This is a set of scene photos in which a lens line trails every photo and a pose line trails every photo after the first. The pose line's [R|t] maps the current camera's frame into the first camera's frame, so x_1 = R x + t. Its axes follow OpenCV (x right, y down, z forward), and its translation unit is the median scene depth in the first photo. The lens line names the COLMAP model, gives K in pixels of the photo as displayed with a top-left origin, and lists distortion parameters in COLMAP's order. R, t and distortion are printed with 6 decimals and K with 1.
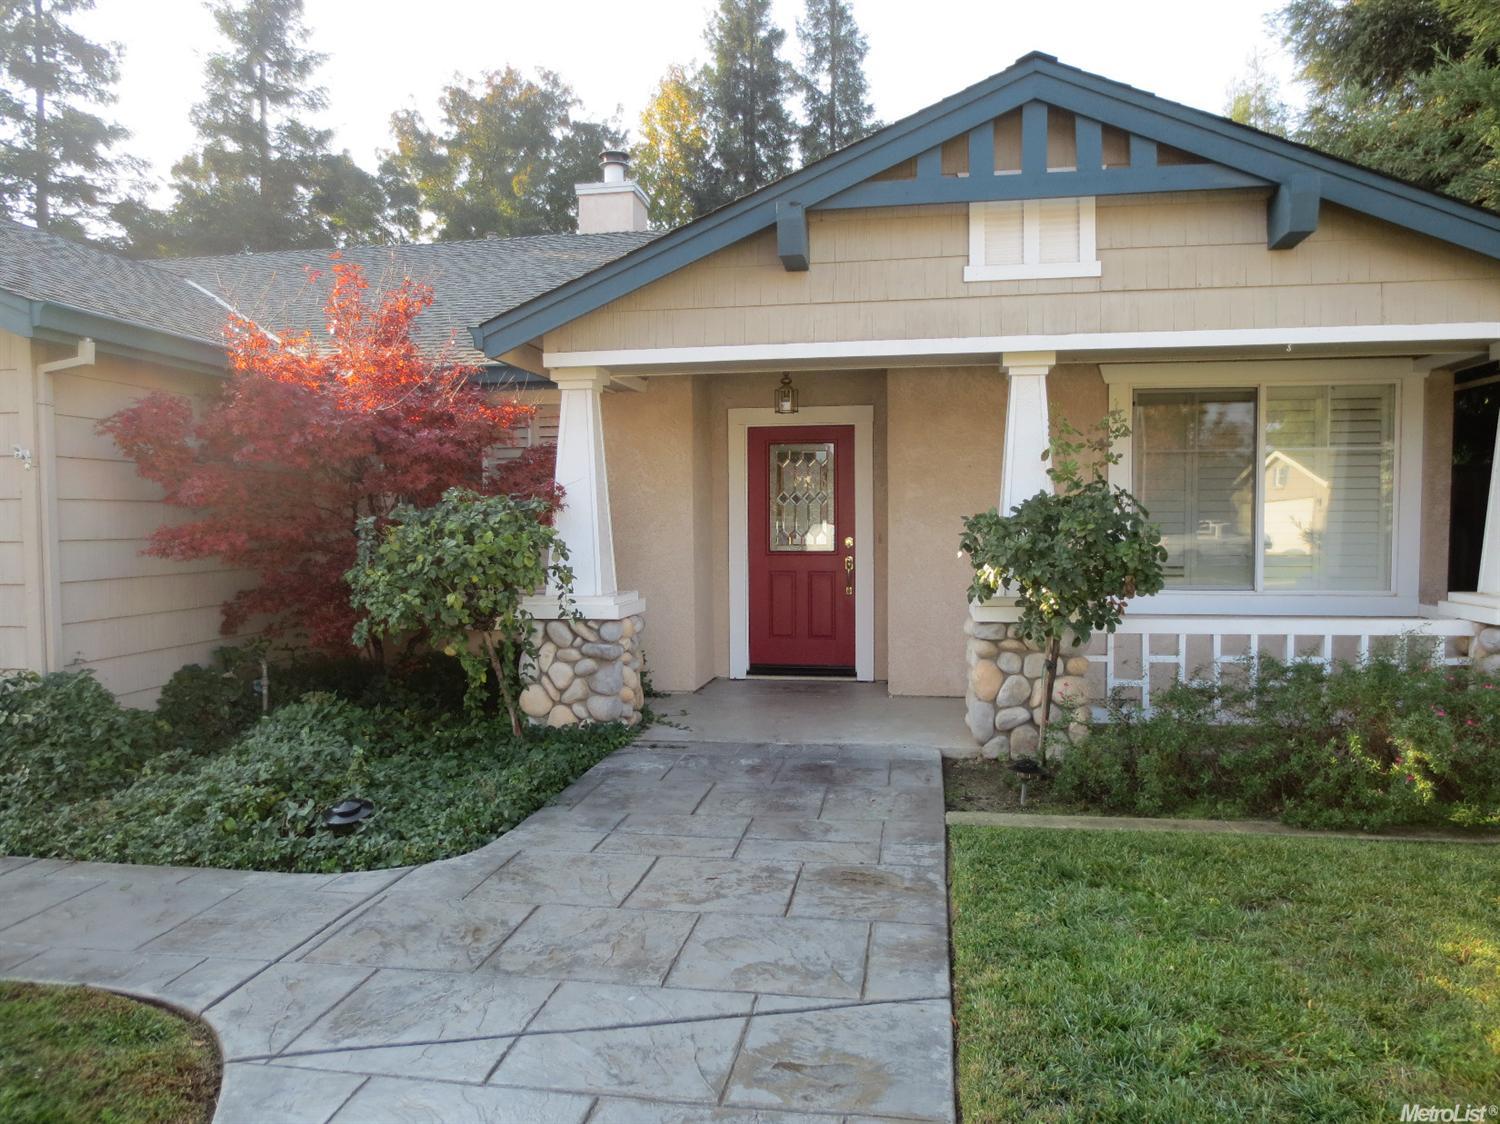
lens RADIAL K [[1065.1, 0, 759.1], [0, 1065.1, 562.4], [0, 0, 1]] dist [-0.059808, 0.036365]
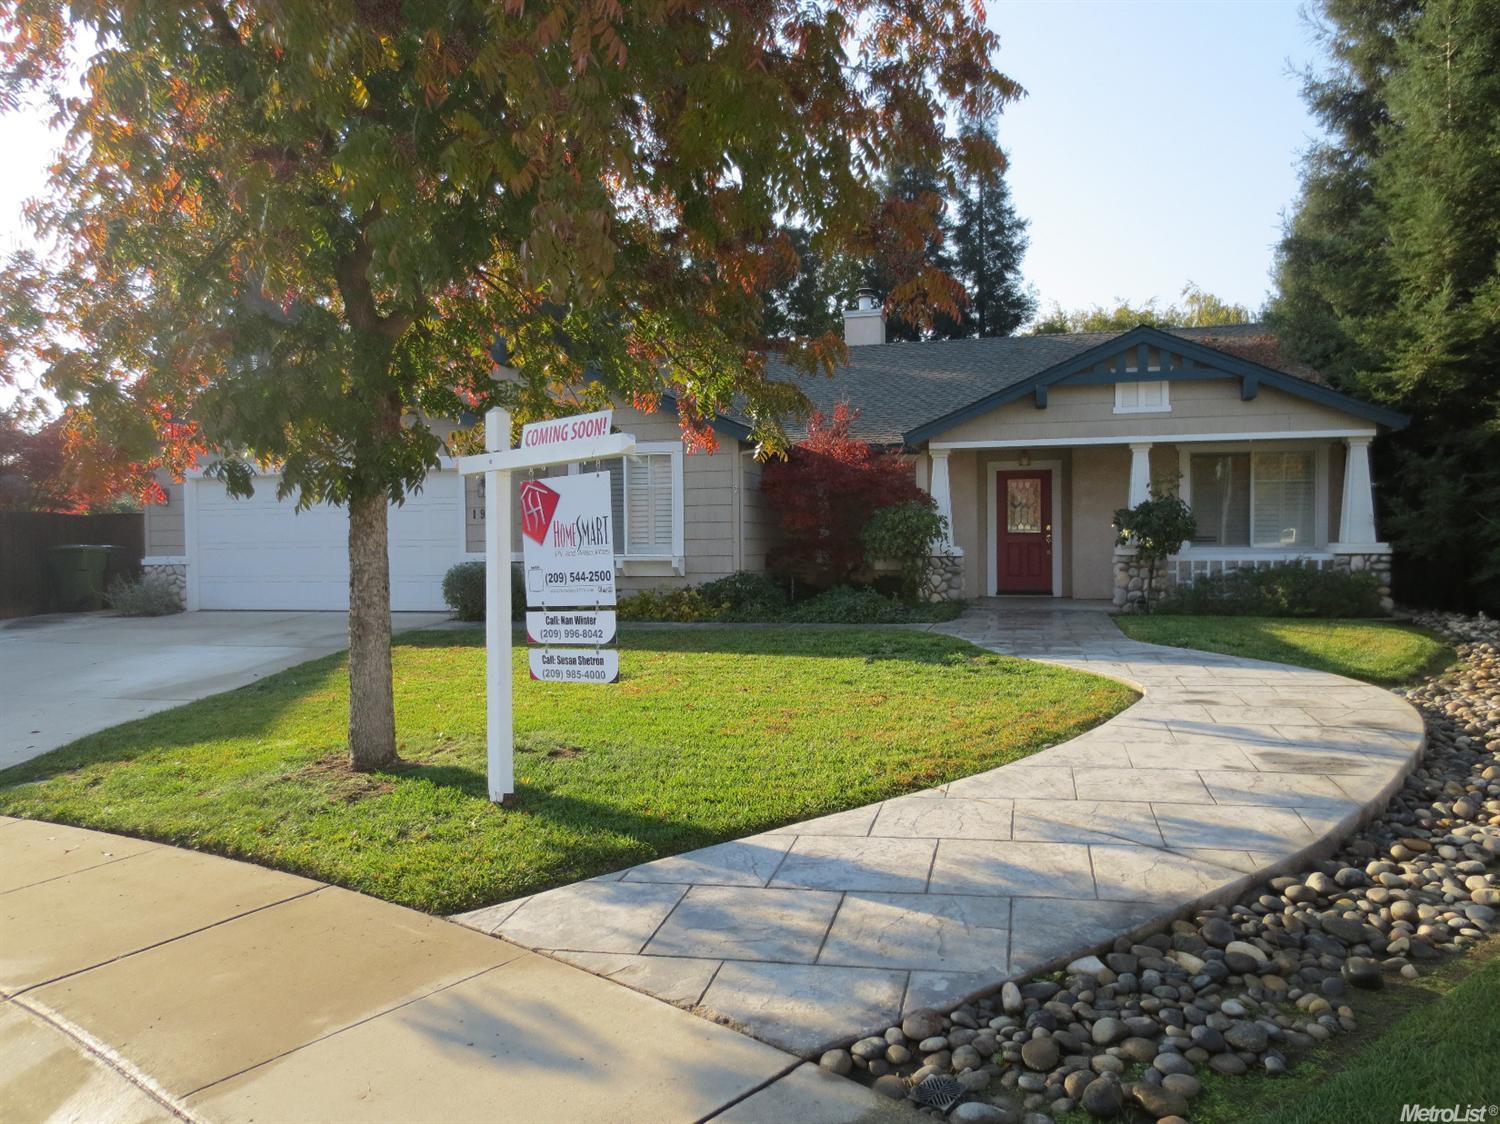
lens RADIAL K [[1065.1, 0, 740.5], [0, 1065.1, 565.0], [0, 0, 1]] dist [-0.059808, 0.036365]
pose [[0.993800, 0.000178, -0.111185, -0.376035], [-0.002340, 0.999811, -0.019320, 0.125914], [0.111161, 0.019460, 0.993612, -1.455824]]
